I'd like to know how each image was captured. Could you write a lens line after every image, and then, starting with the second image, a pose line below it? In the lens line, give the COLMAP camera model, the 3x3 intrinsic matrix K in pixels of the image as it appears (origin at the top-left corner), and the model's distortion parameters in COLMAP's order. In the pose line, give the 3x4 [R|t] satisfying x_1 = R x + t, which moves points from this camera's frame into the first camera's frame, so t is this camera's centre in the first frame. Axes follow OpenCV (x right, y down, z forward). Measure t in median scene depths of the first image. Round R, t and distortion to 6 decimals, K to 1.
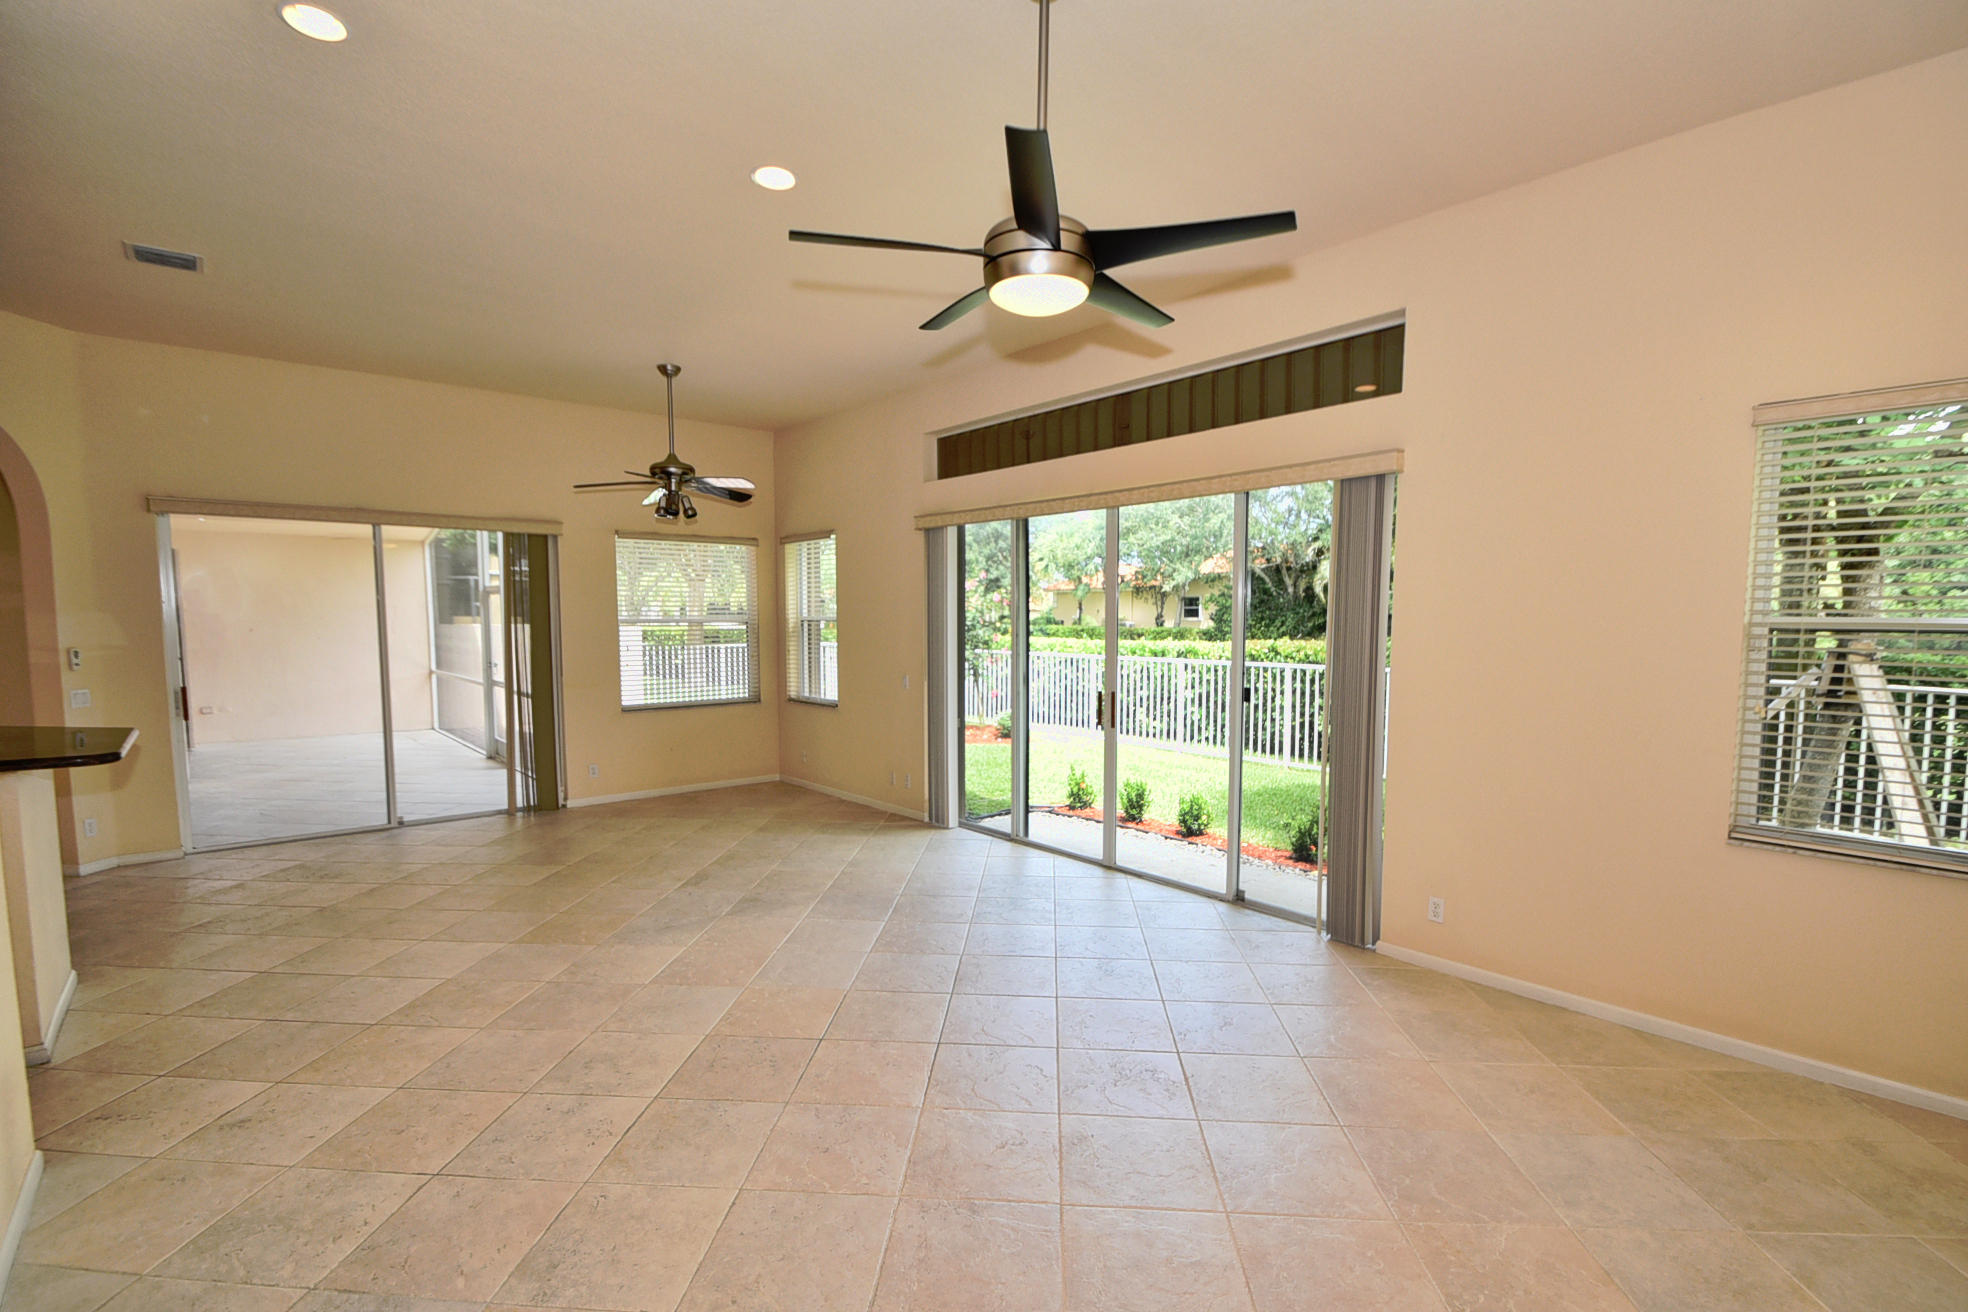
lens RADIAL K [[890.3, 0, 1002.3], [0, 890.3, 697.1], [0, 0, 1]] dist [0.000819, -0.009613]
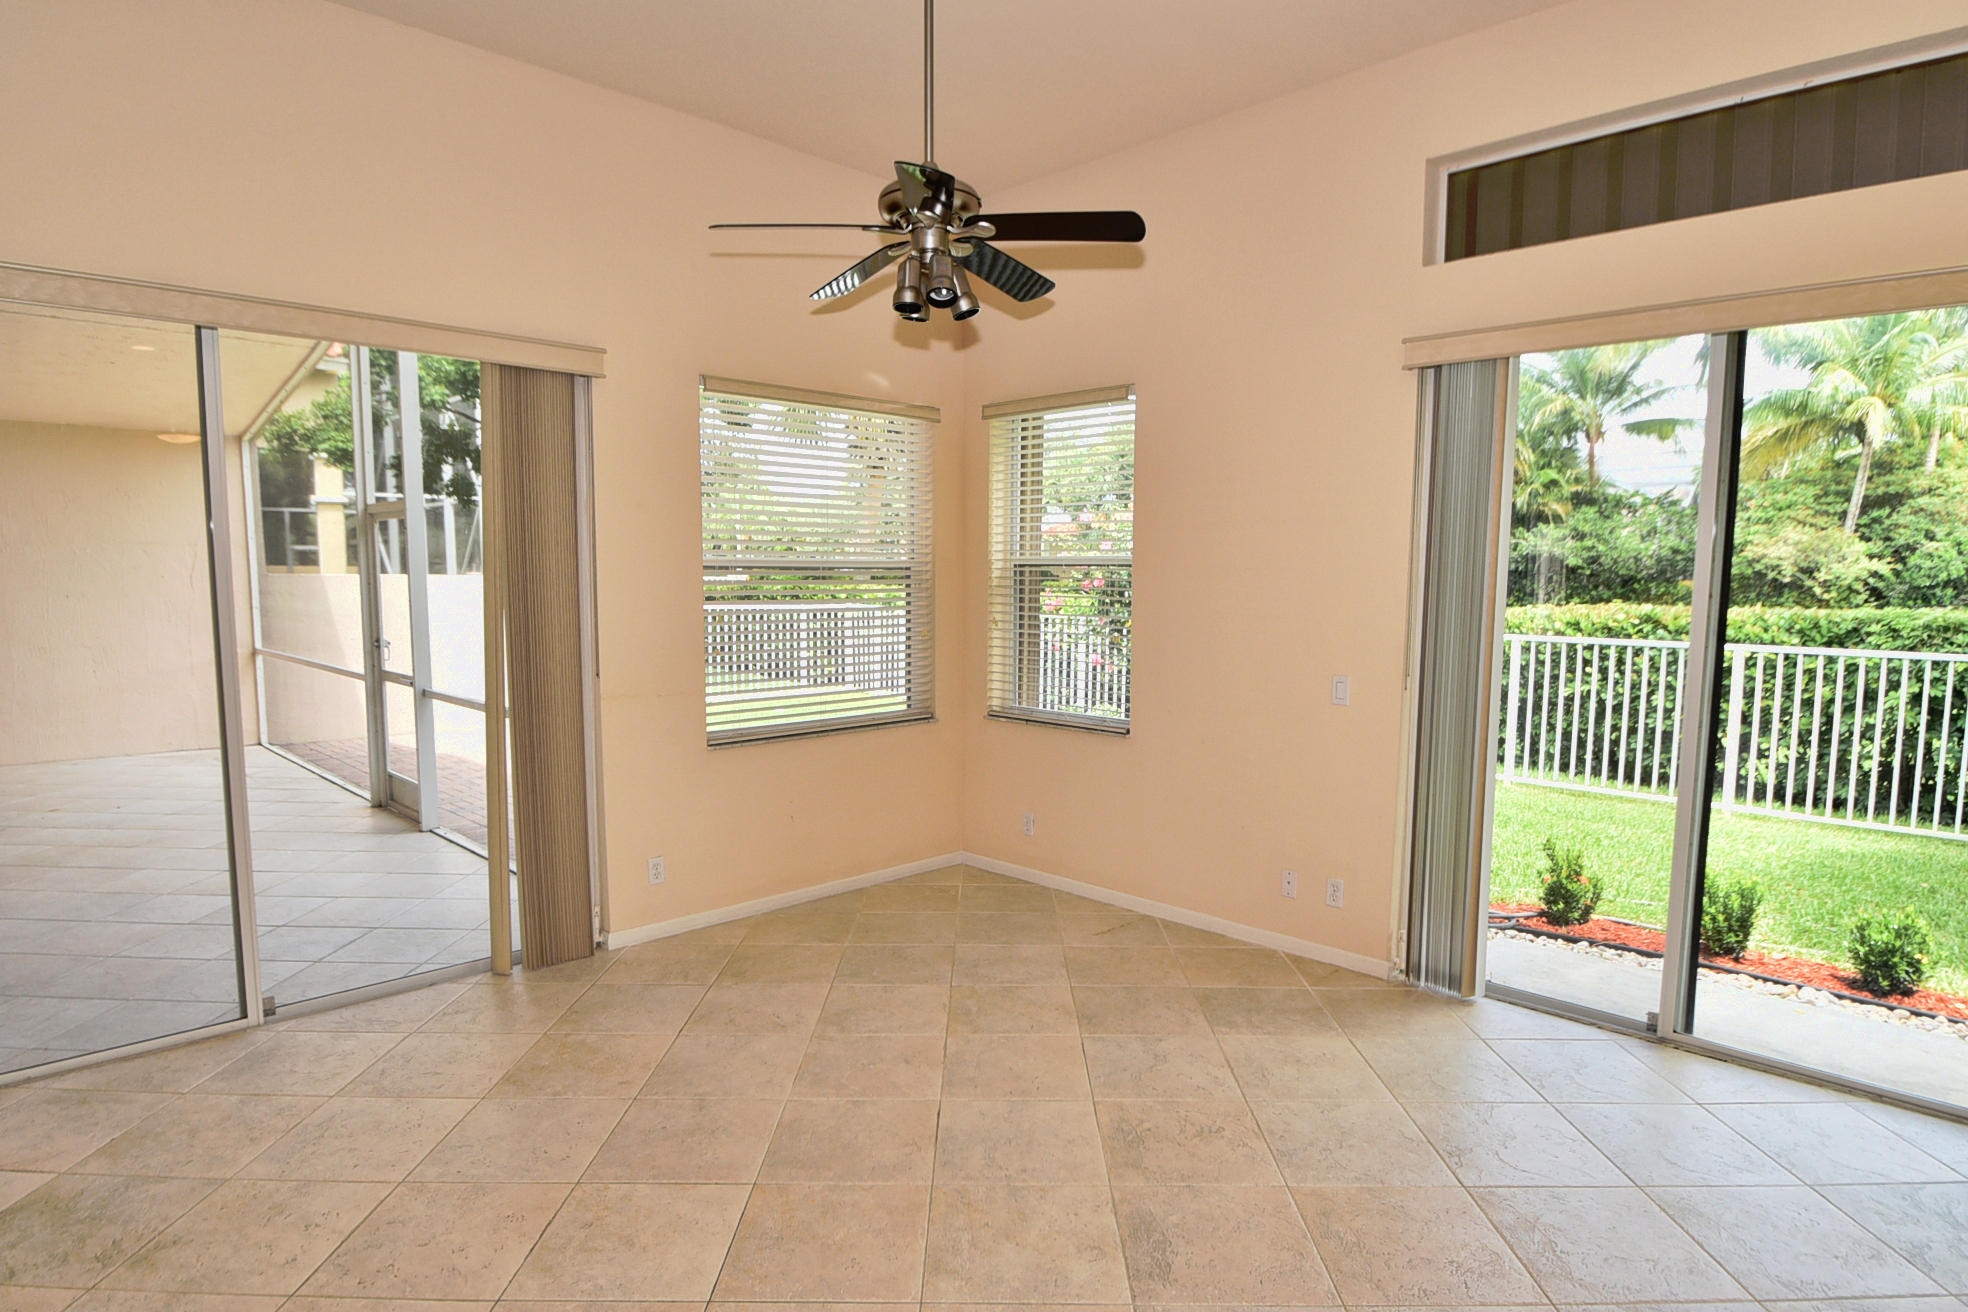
lens RADIAL K [[1078.6, 0, 997.5], [0, 1078.6, 699.8], [0, 0, 1]] dist [-0.020508, -0.005550]
pose [[0.998011, -0.002908, 0.062970, -0.318374], [0.001138, 0.999604, 0.028125, -0.027844], [-0.063027, -0.027998, 0.997619, 0.412898]]
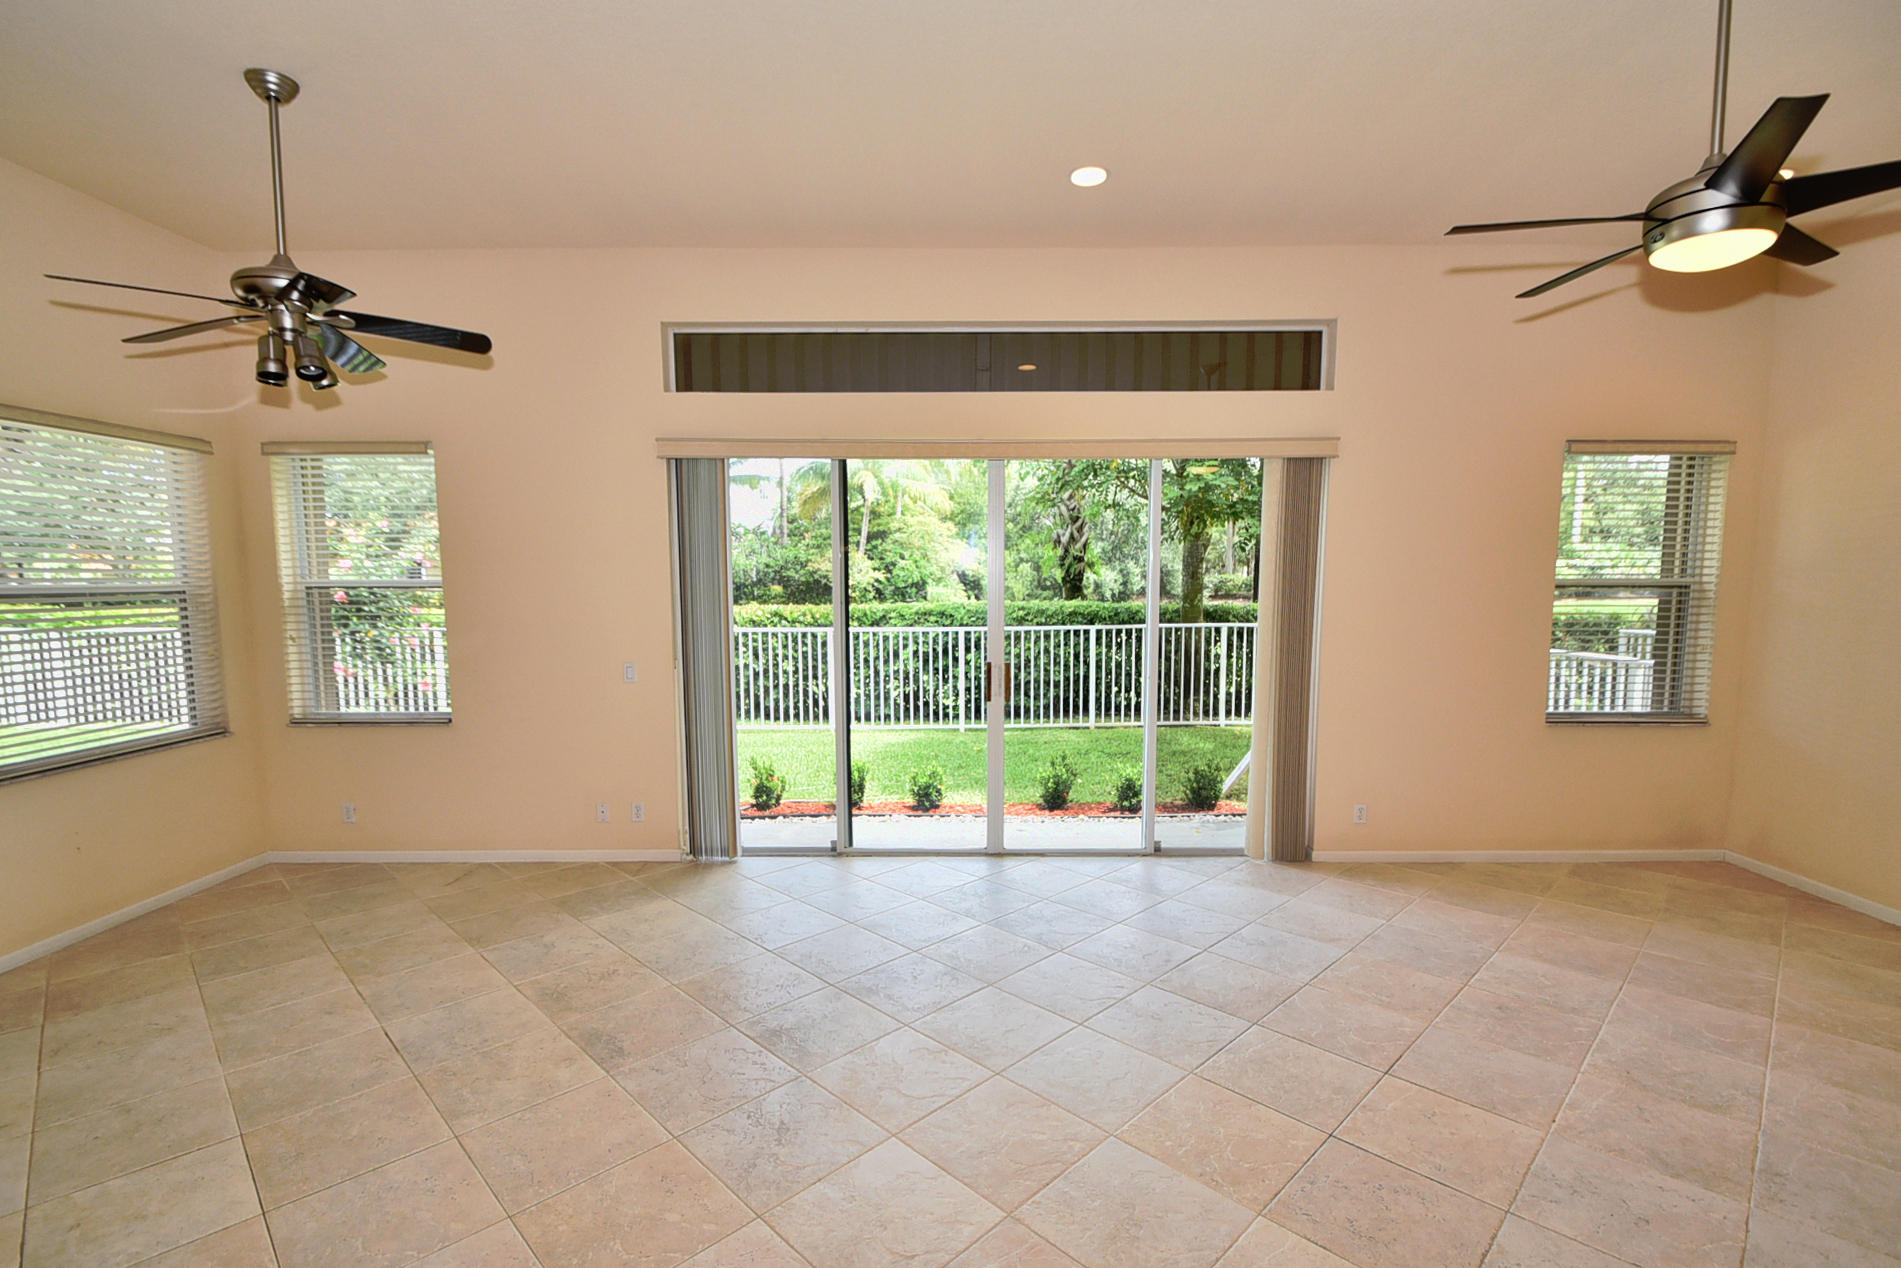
lens RADIAL K [[860.0, 0, 953.5], [0, 860.0, 671.3], [0, 0, 1]] dist [0.000819, -0.009613]
pose [[0.663443, -0.079492, 0.743992, -0.427327], [0.069455, 0.996590, 0.044545, -0.029750], [-0.744996, 0.022121, 0.666702, 0.342444]]
